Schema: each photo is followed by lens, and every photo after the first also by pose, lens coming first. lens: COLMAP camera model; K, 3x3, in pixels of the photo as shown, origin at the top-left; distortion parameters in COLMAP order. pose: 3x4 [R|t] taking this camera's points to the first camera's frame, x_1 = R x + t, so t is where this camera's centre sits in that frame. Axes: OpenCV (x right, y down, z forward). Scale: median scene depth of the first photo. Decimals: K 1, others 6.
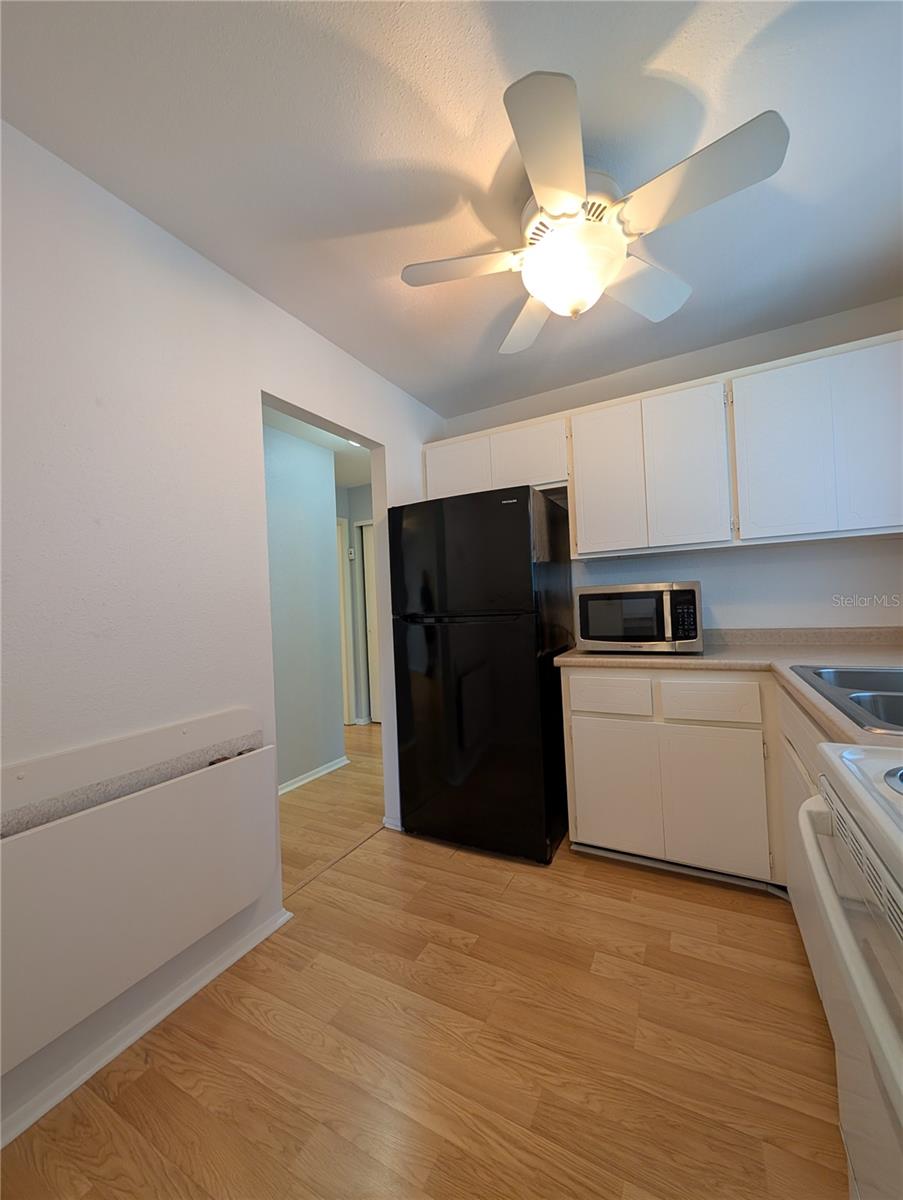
lens RADIAL K [[454.0, 0, 451.1], [0, 454.0, 598.6], [0, 0, 1]] dist [-0.000783, 0.000272]
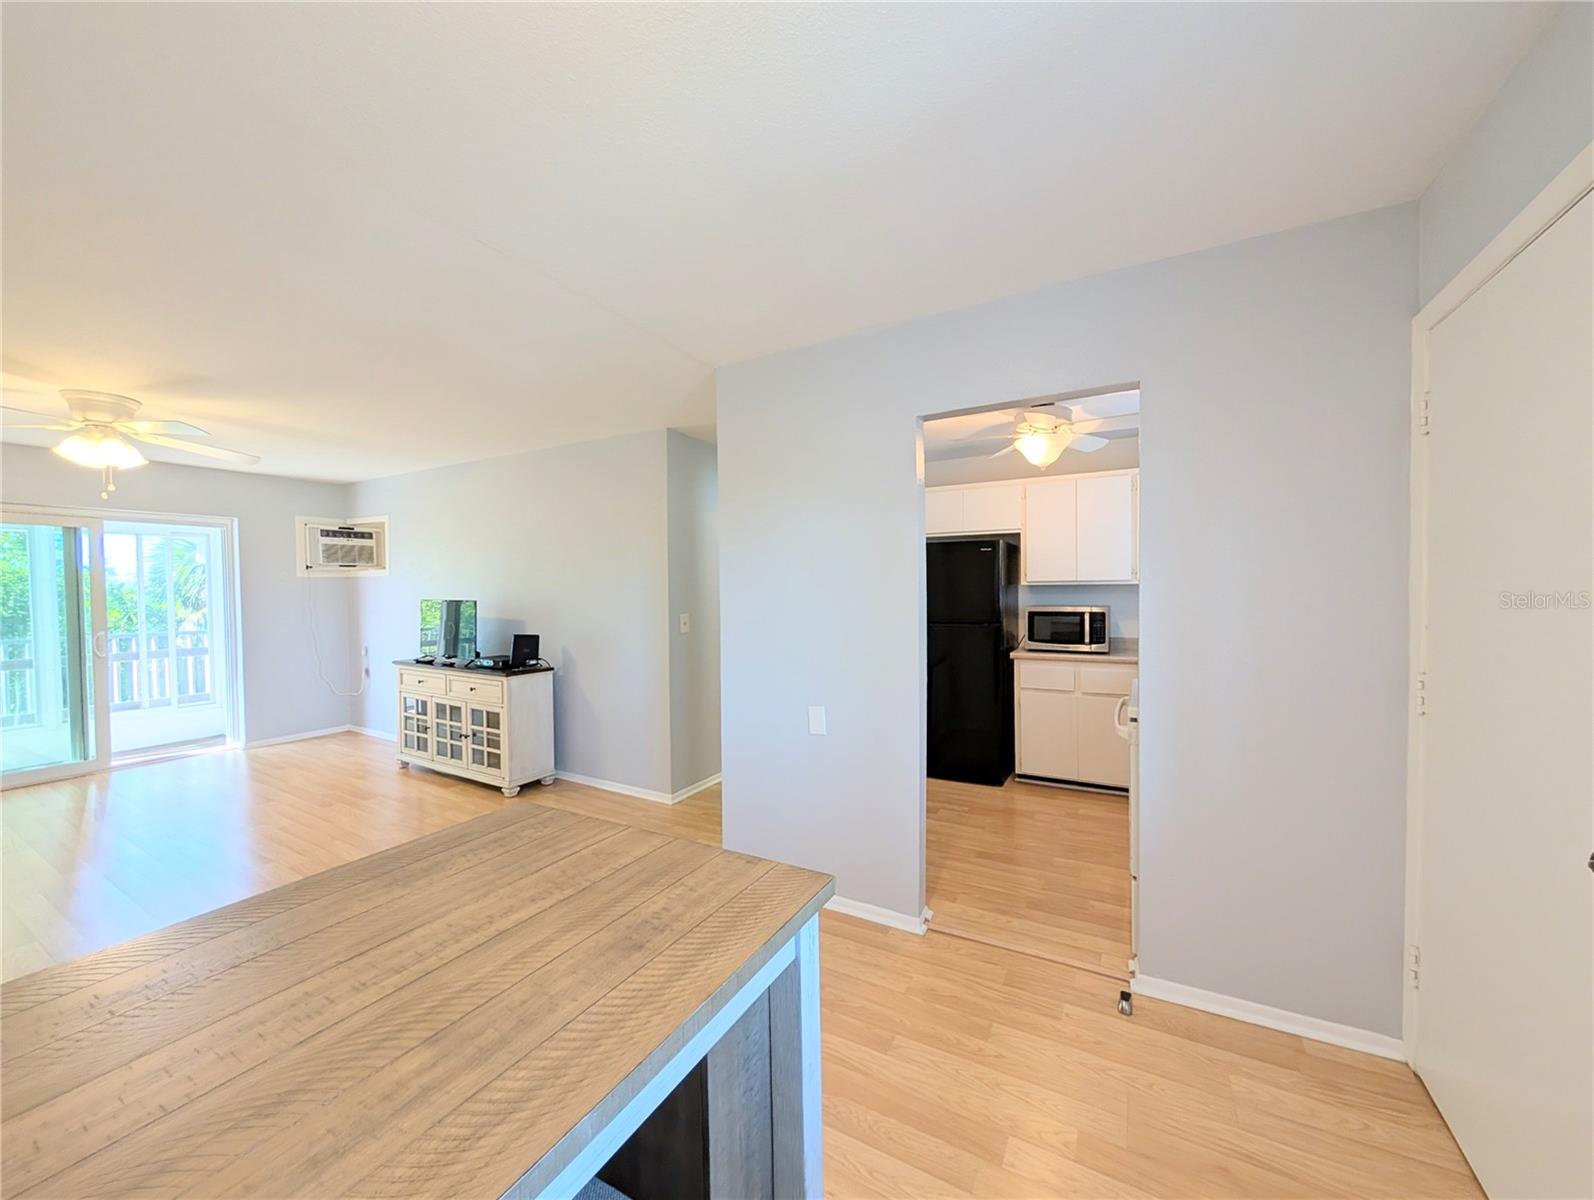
lens RADIAL K [[603.1, 0, 795.2], [0, 603.1, 599.6], [0, 0, 1]] dist [-0.000783, 0.000272]
pose [[0.999154, 0.034603, -0.022237, -0.492101], [-0.033923, 0.998967, 0.030225, -0.090830], [0.023260, -0.029445, 0.999296, -1.112410]]
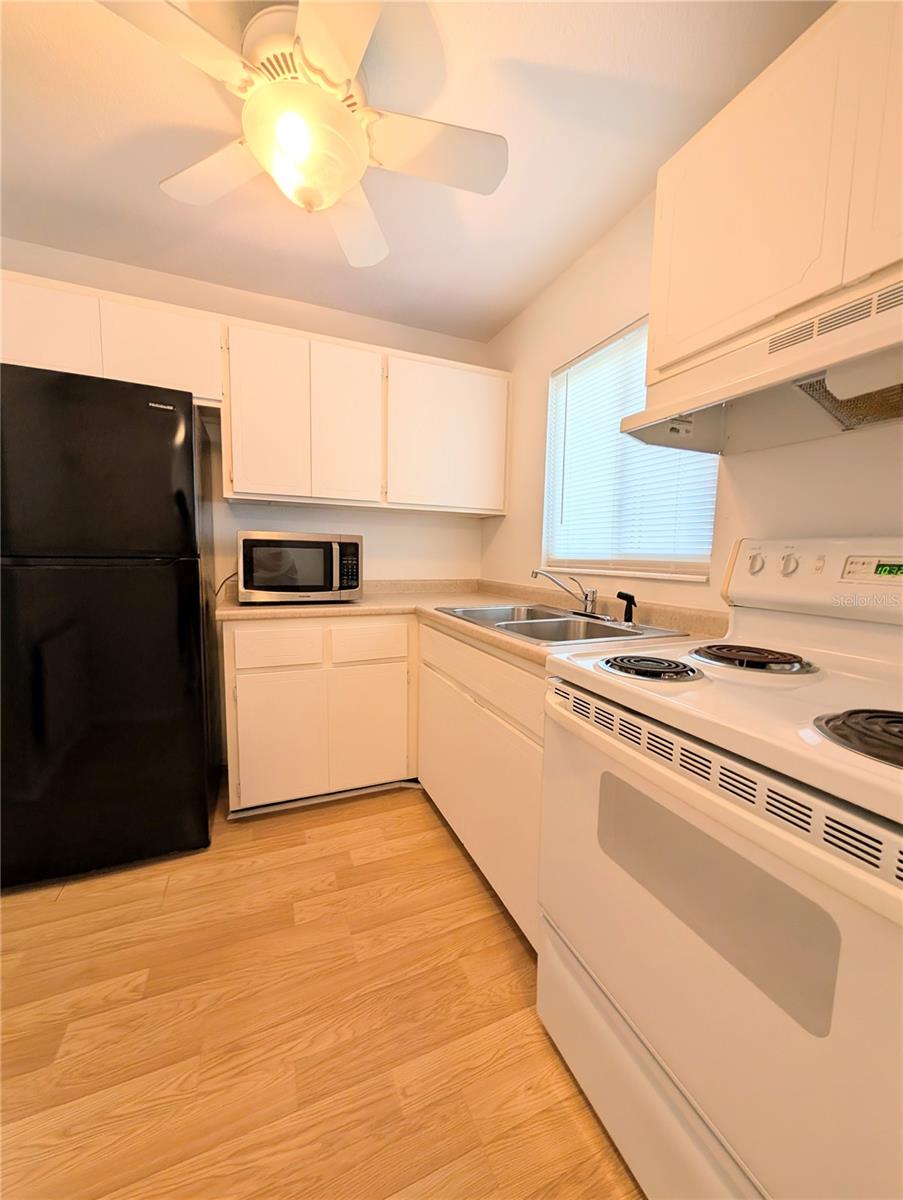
lens RADIAL K [[454.0, 0, 451.1], [0, 454.0, 598.6], [0, 0, 1]] dist [-0.000783, 0.000272]
pose [[0.623414, -0.020367, 0.781627, -0.177628], [-0.057507, 0.995759, 0.071813, 0.022300], [-0.779775, -0.089718, 0.619598, 0.144273]]
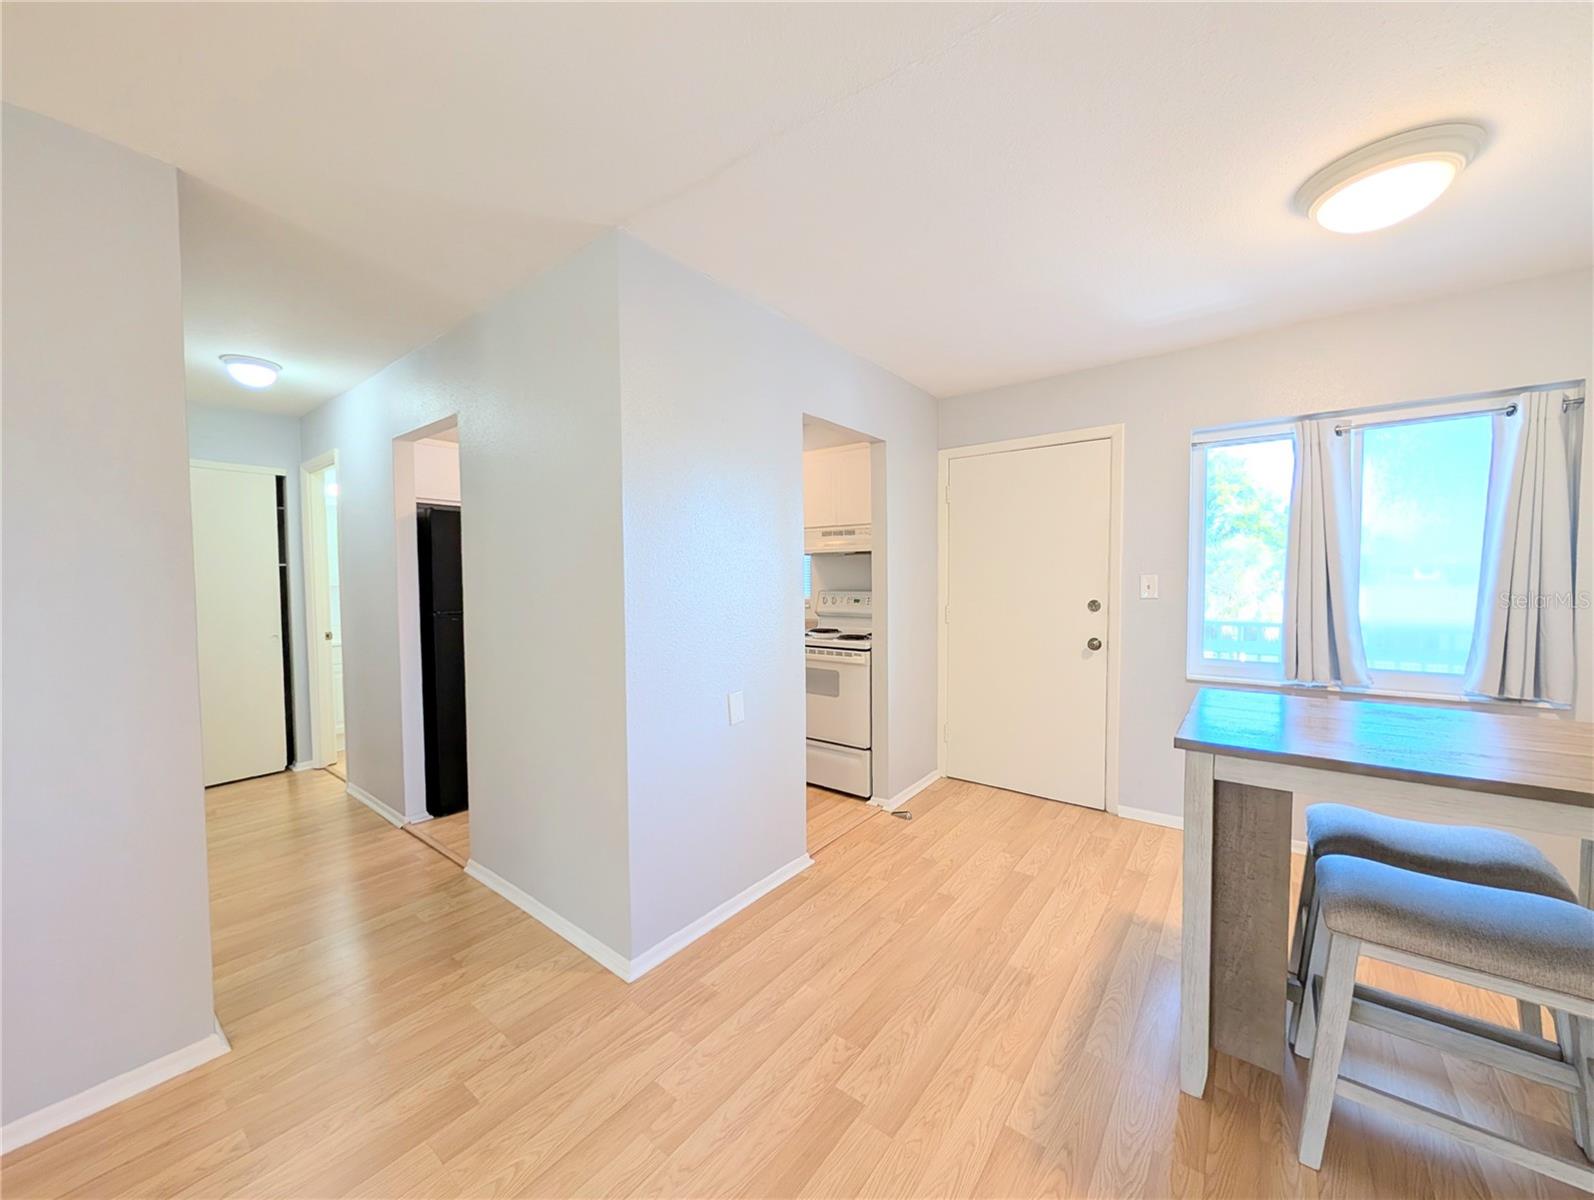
lens RADIAL K [[603.1, 0, 795.2], [0, 603.1, 599.6], [0, 0, 1]] dist [-0.000783, 0.000272]
pose [[0.164599, 0.005401, 0.986346, -1.688545], [-0.012127, 0.999921, -0.003452, 0.004142], [-0.986286, -0.011394, 0.164651, -0.055193]]
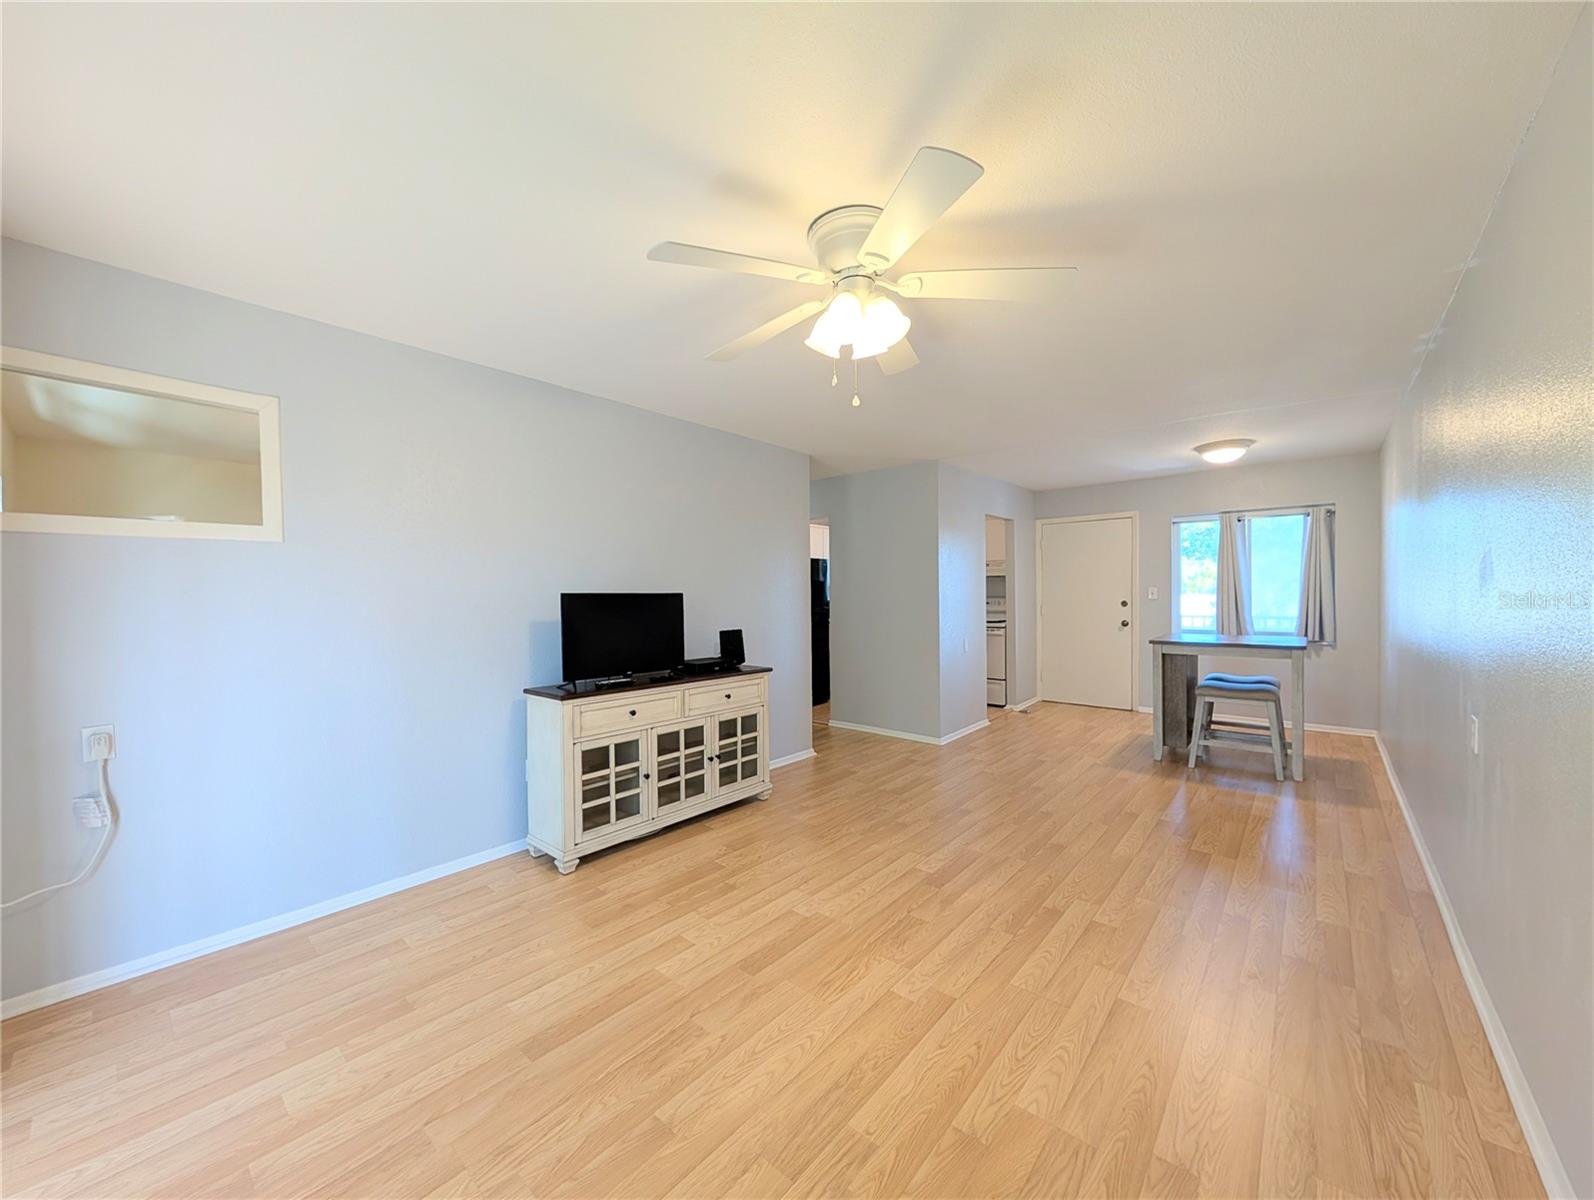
lens RADIAL K [[603.1, 0, 795.2], [0, 603.1, 599.6], [0, 0, 1]] dist [-0.000783, 0.000272]
pose [[0.214732, 0.029885, 0.976216, -3.517031], [-0.007900, 0.999552, -0.028862, 0.094868], [-0.976641, -0.001514, 0.214872, 0.452948]]
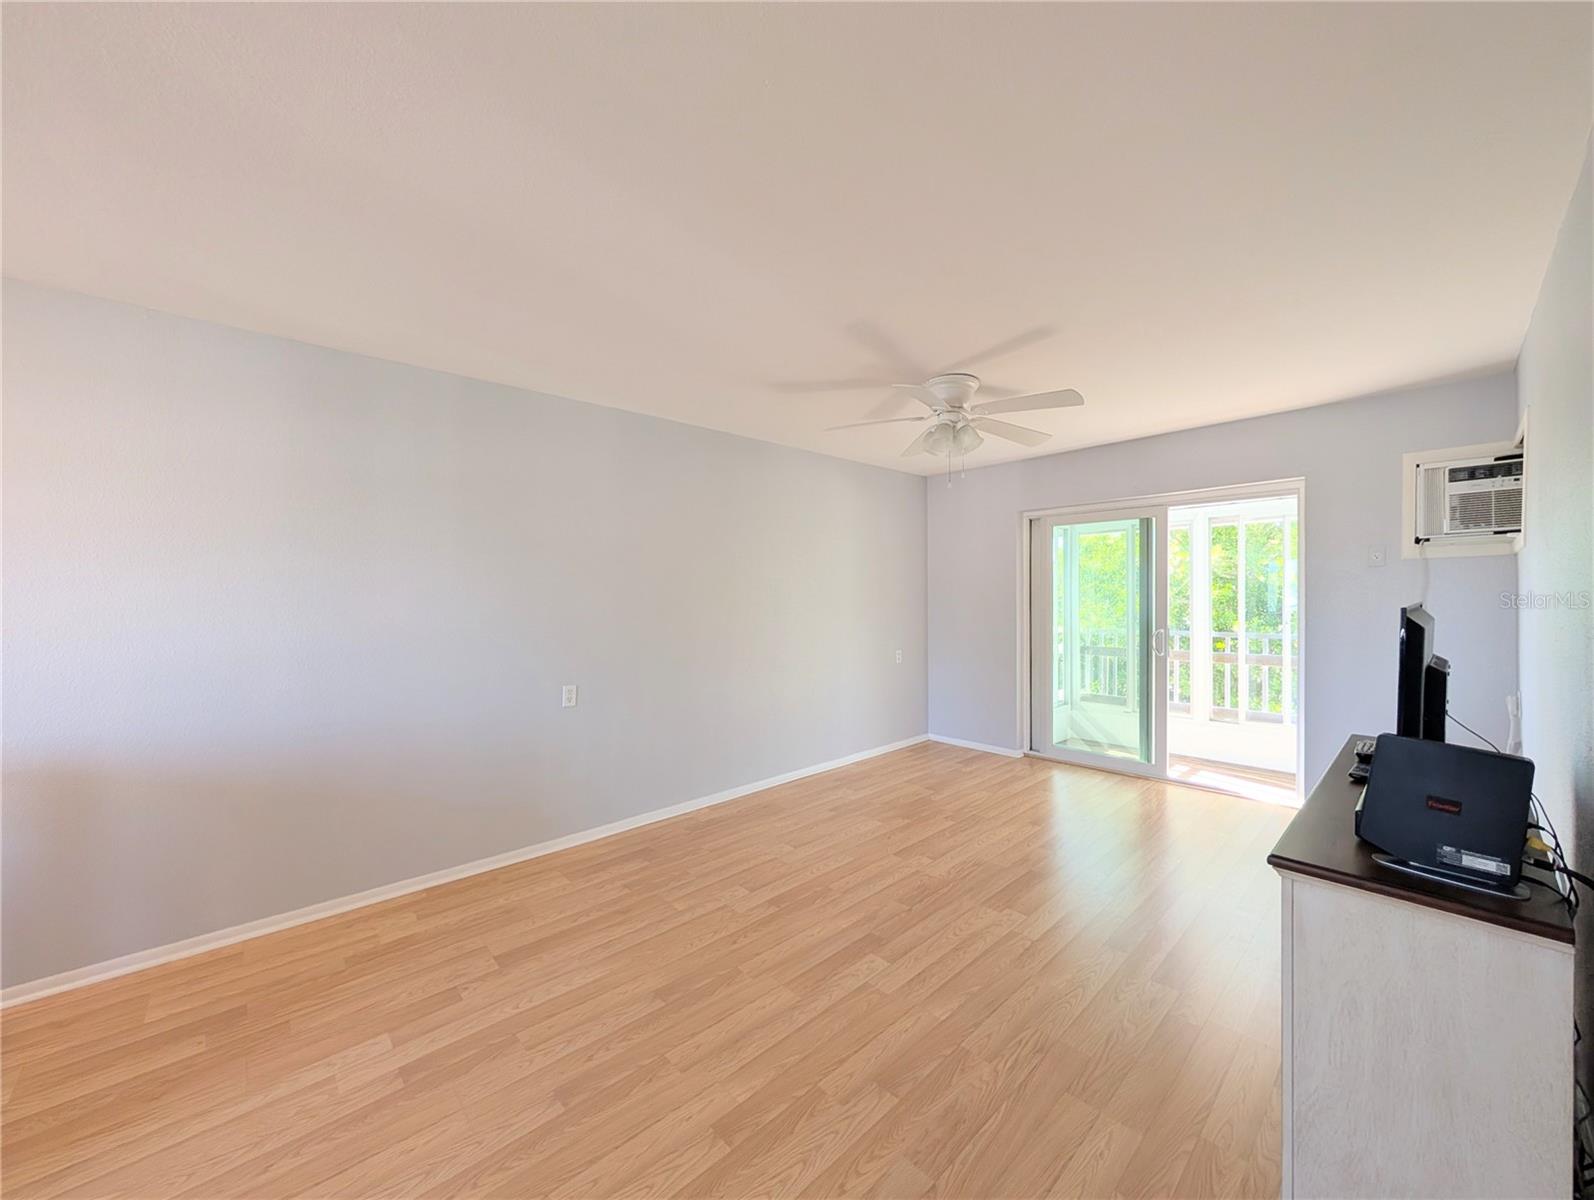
lens RADIAL K [[603.1, 0, 795.2], [0, 603.1, 599.6], [0, 0, 1]] dist [-0.000783, 0.000272]
pose [[-0.321959, 0.053386, -0.945247, -0.794971], [0.031753, 0.998456, 0.045575, -0.045088], [0.946221, -0.015341, -0.323157, 0.701278]]
